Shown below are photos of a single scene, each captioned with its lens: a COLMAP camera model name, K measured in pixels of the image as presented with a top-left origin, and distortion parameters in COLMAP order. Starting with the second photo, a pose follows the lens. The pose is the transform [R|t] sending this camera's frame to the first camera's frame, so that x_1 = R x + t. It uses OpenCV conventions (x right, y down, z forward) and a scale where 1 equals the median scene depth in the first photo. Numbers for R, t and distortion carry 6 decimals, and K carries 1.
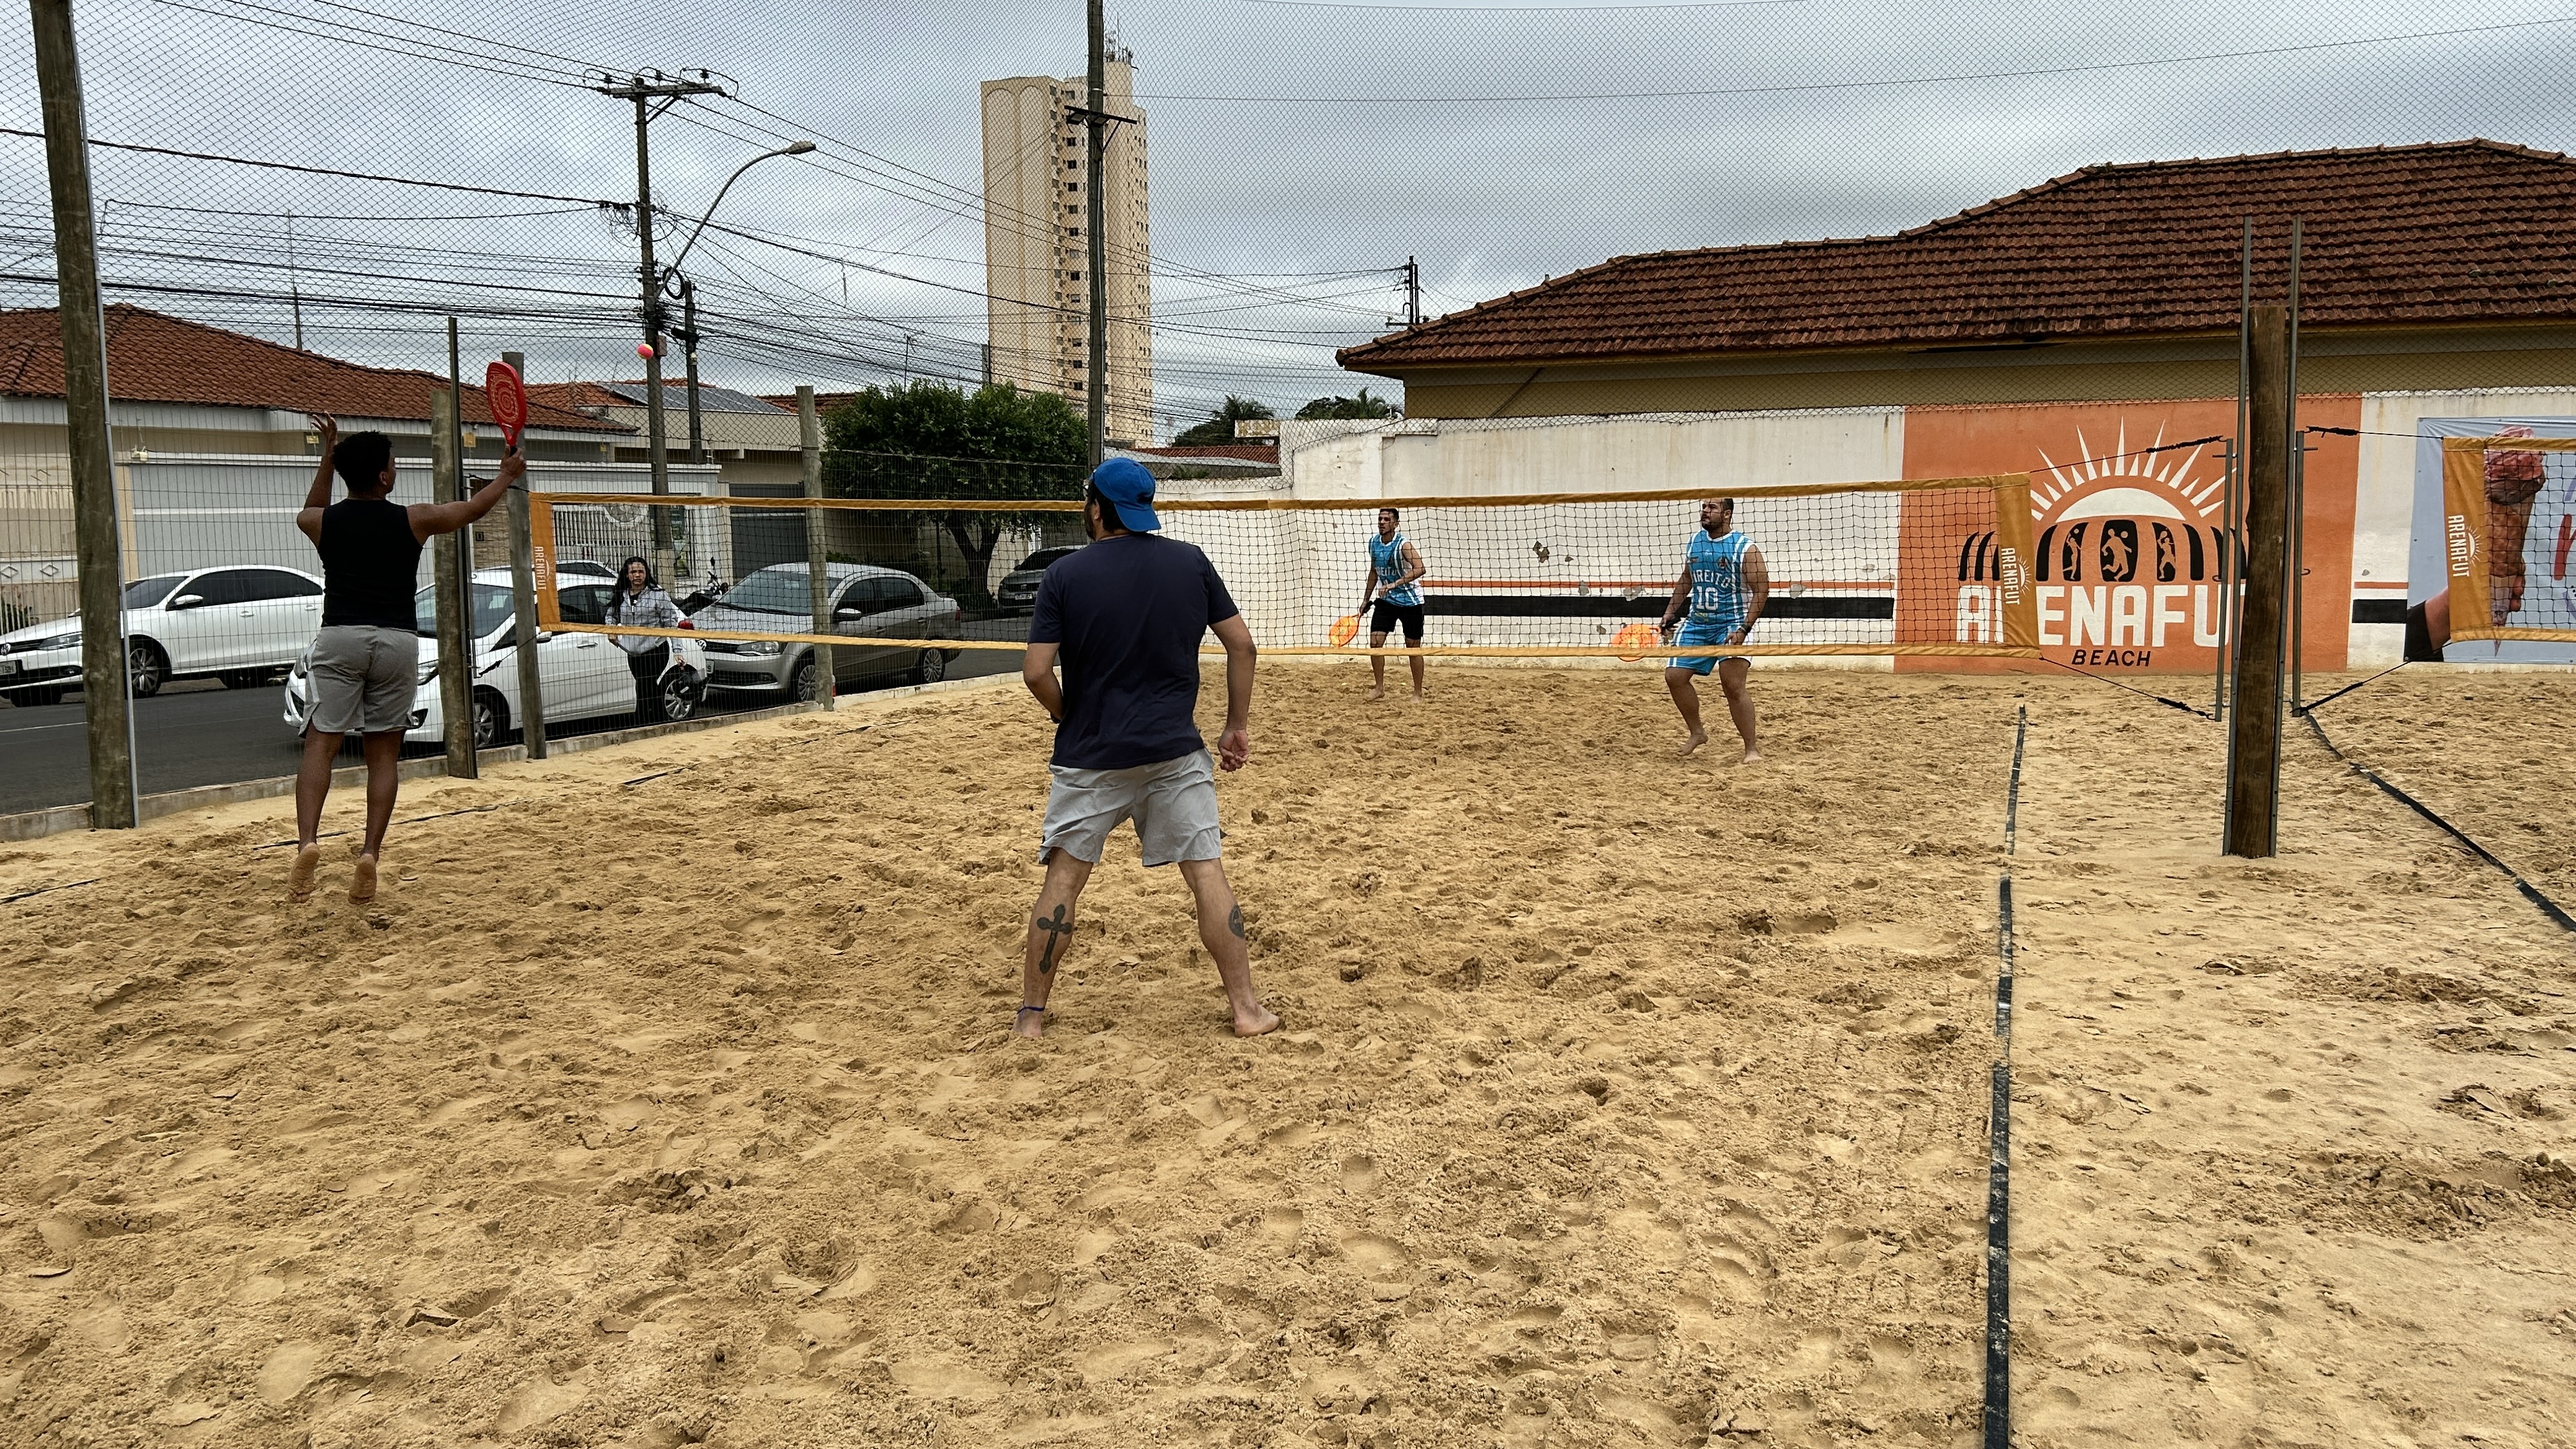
lens RADIAL K [[1994.0, 0, 1299.0], [0, 1994.0, 715.1], [0, 0, 1]] dist [0.044672, -0.045490]
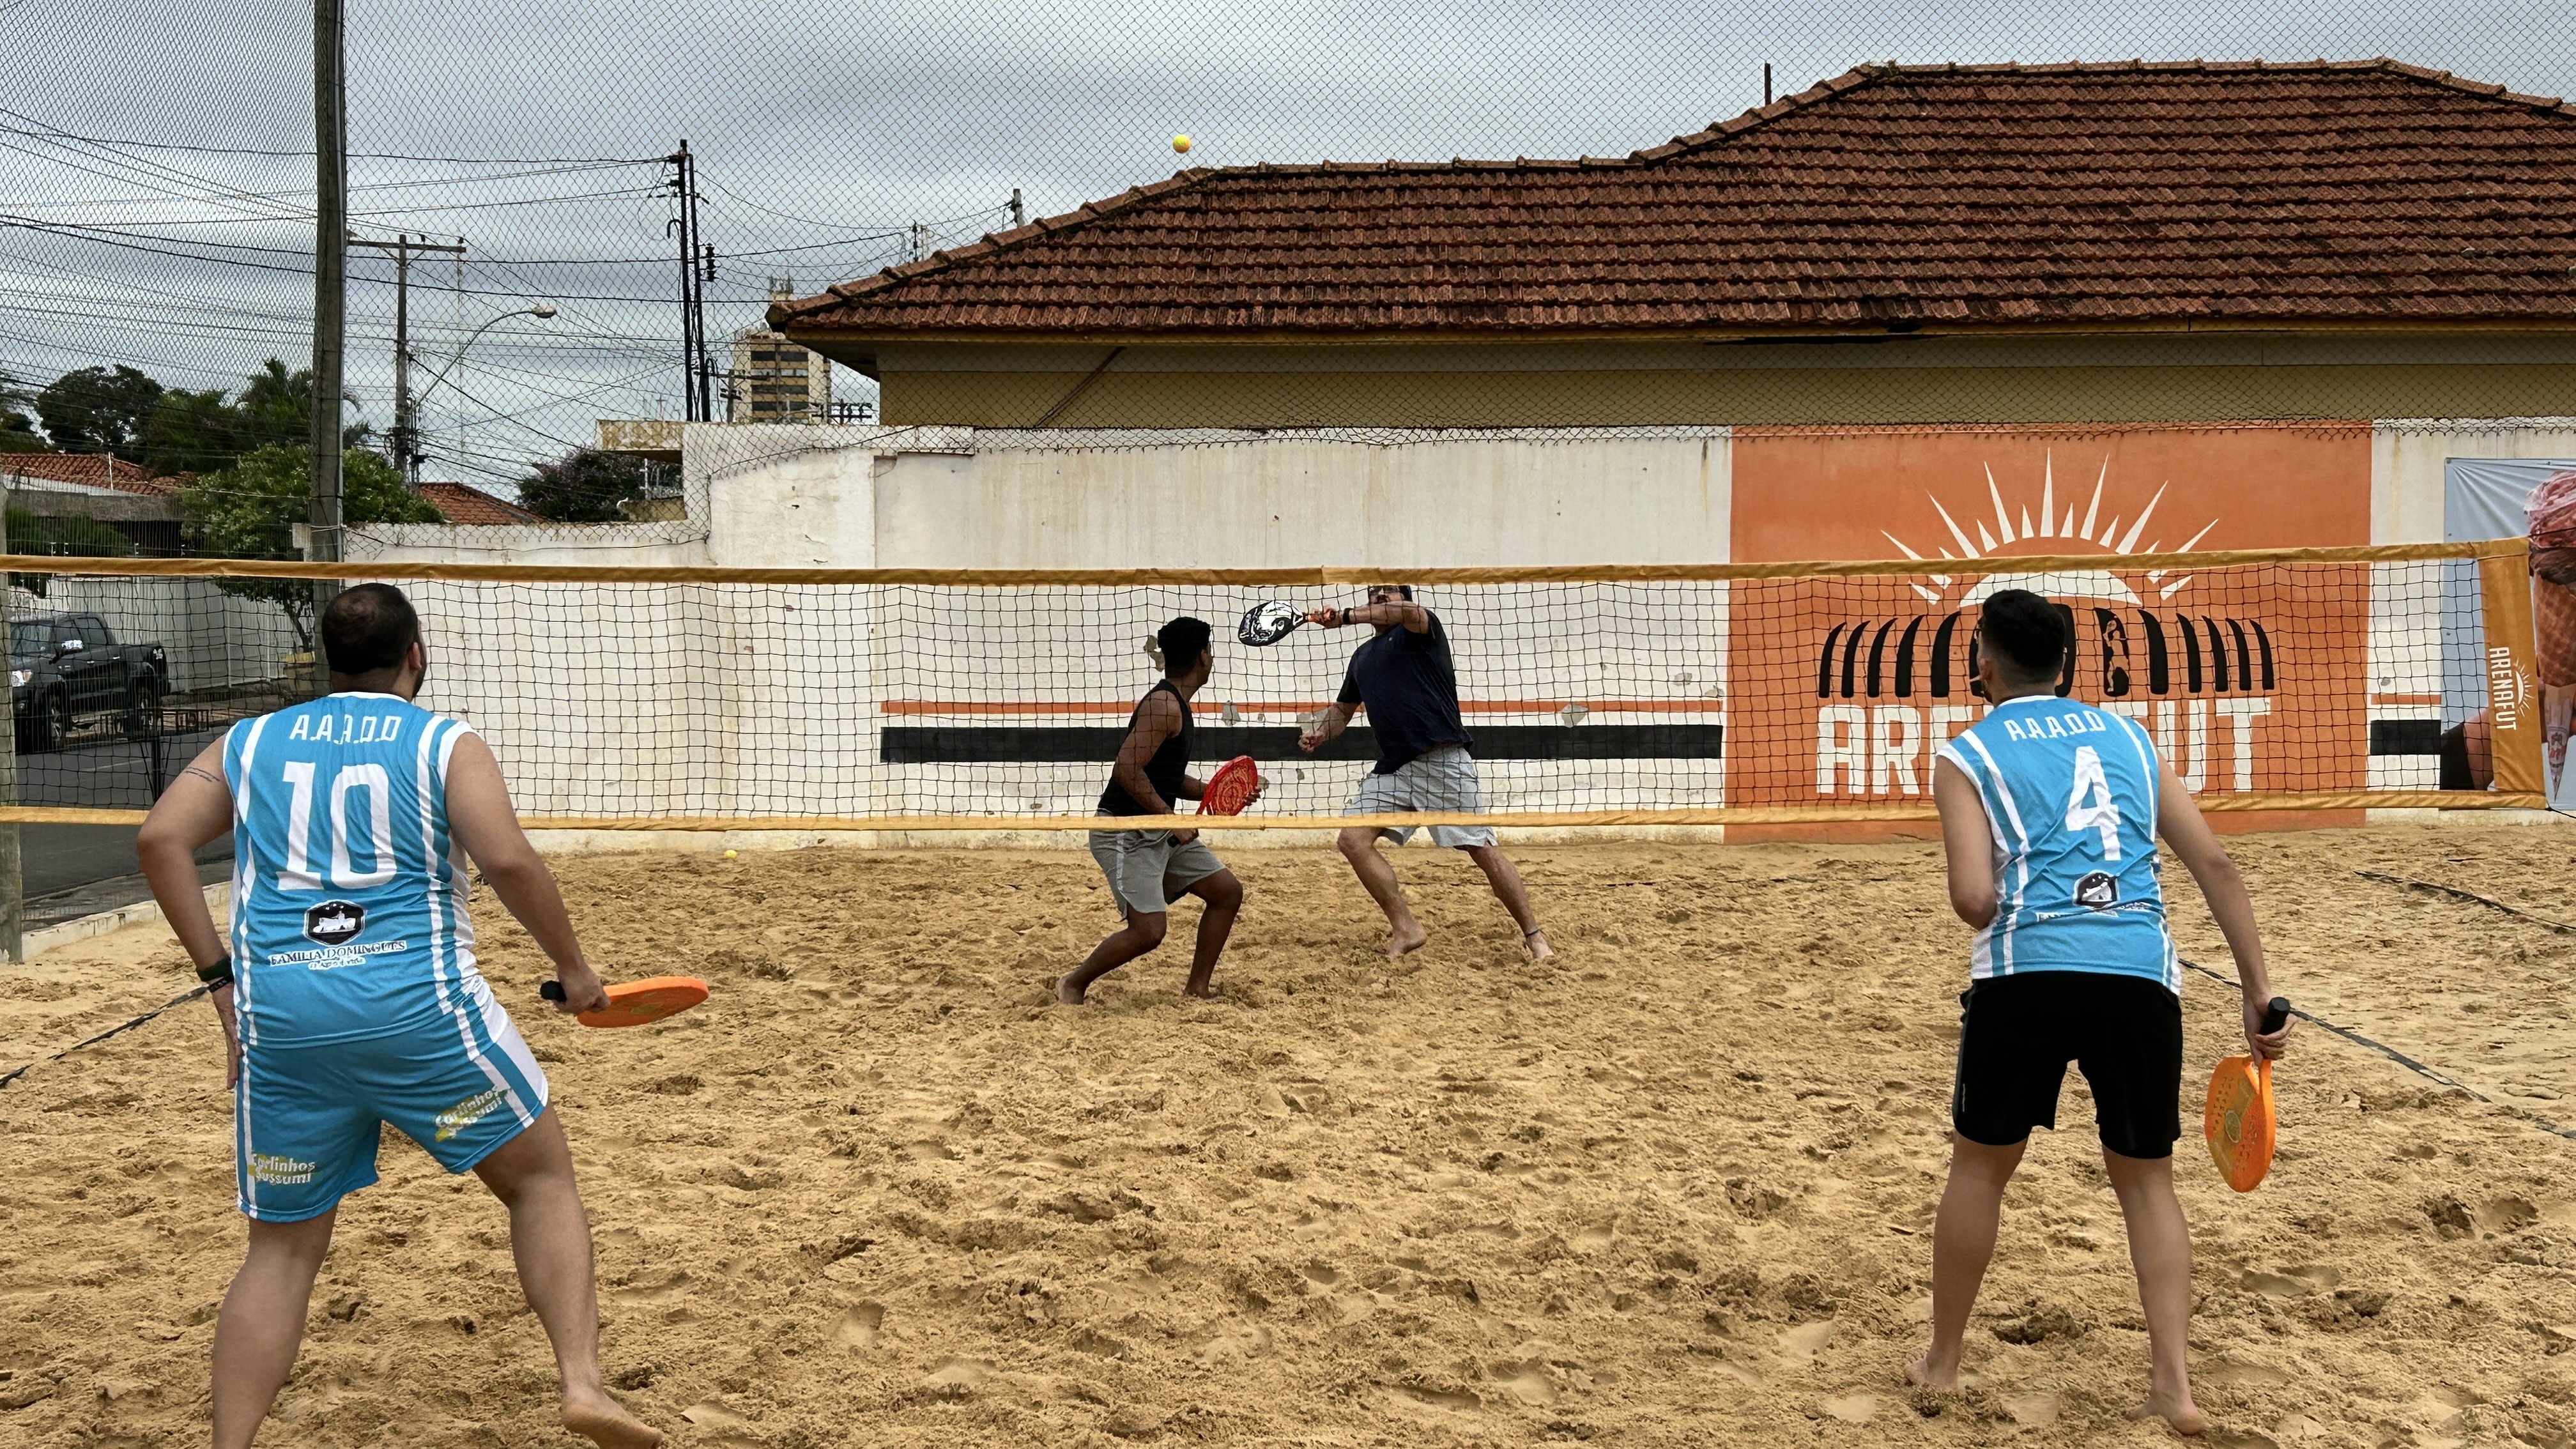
lens RADIAL K [[3498.4, 0, 1243.1], [0, 3498.4, 697.4], [0, 0, 1]] dist [0.092247, 0.000000]
pose [[0.937302, -0.007383, 0.348441, -0.227875], [0.031423, 0.997494, -0.063393, -0.001312], [-0.347100, 0.070367, 0.935185, 0.010880]]
